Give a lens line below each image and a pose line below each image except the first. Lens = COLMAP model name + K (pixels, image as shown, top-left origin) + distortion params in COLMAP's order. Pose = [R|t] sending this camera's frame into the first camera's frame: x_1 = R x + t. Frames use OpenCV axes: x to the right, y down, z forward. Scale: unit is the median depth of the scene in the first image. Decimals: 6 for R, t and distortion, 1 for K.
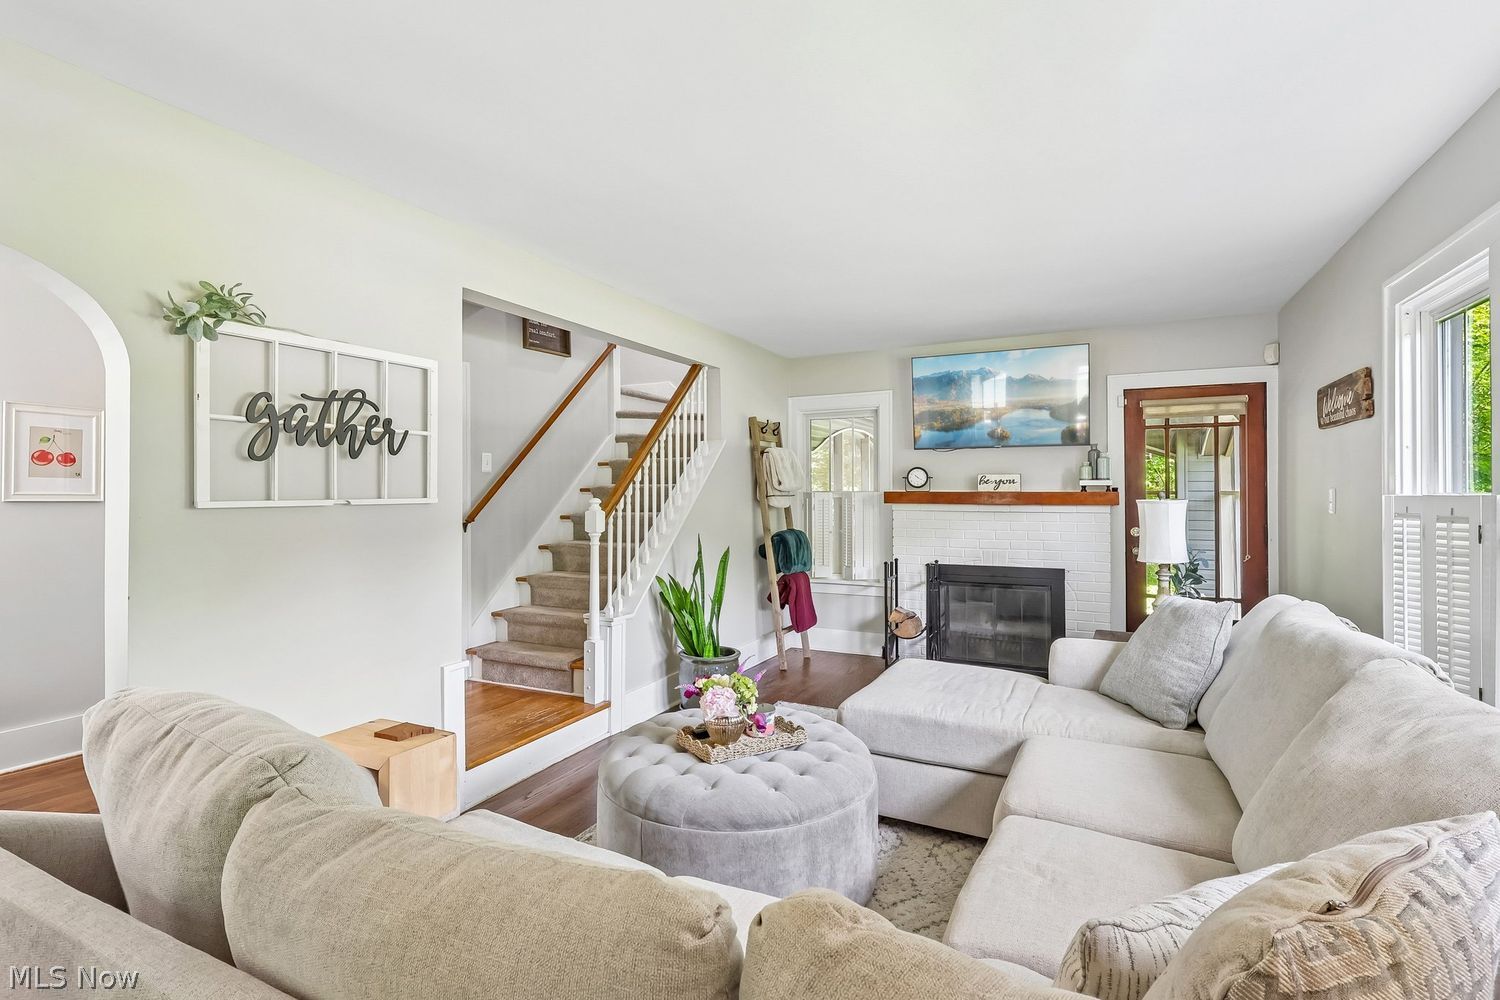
lens RADIAL K [[711.1, 0, 749.8], [0, 711.1, 491.6], [0, 0, 1]] dist [-0.005347, -0.000165]
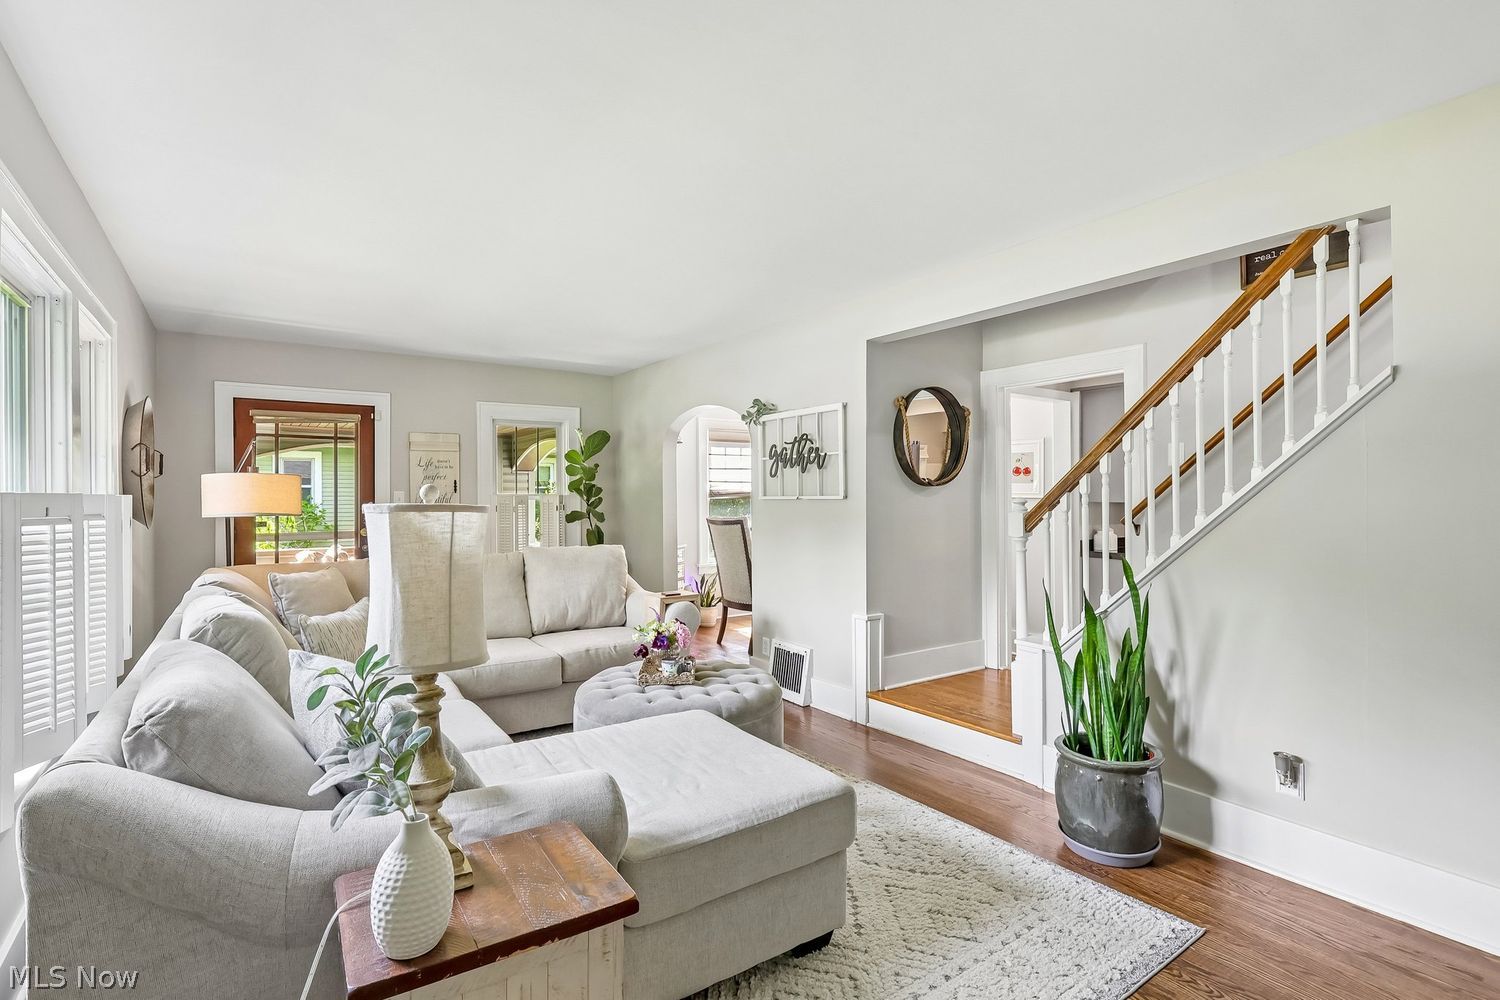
lens RADIAL K [[711.1, 0, 750.3], [0, 711.1, 496.5], [0, 0, 1]] dist [-0.005347, -0.000165]
pose [[-0.480001, 0.002343, -0.877265, 1.068504], [0.002831, 0.999995, 0.001121, 0.010747], [0.877263, -0.001945, -0.480006, 1.731197]]
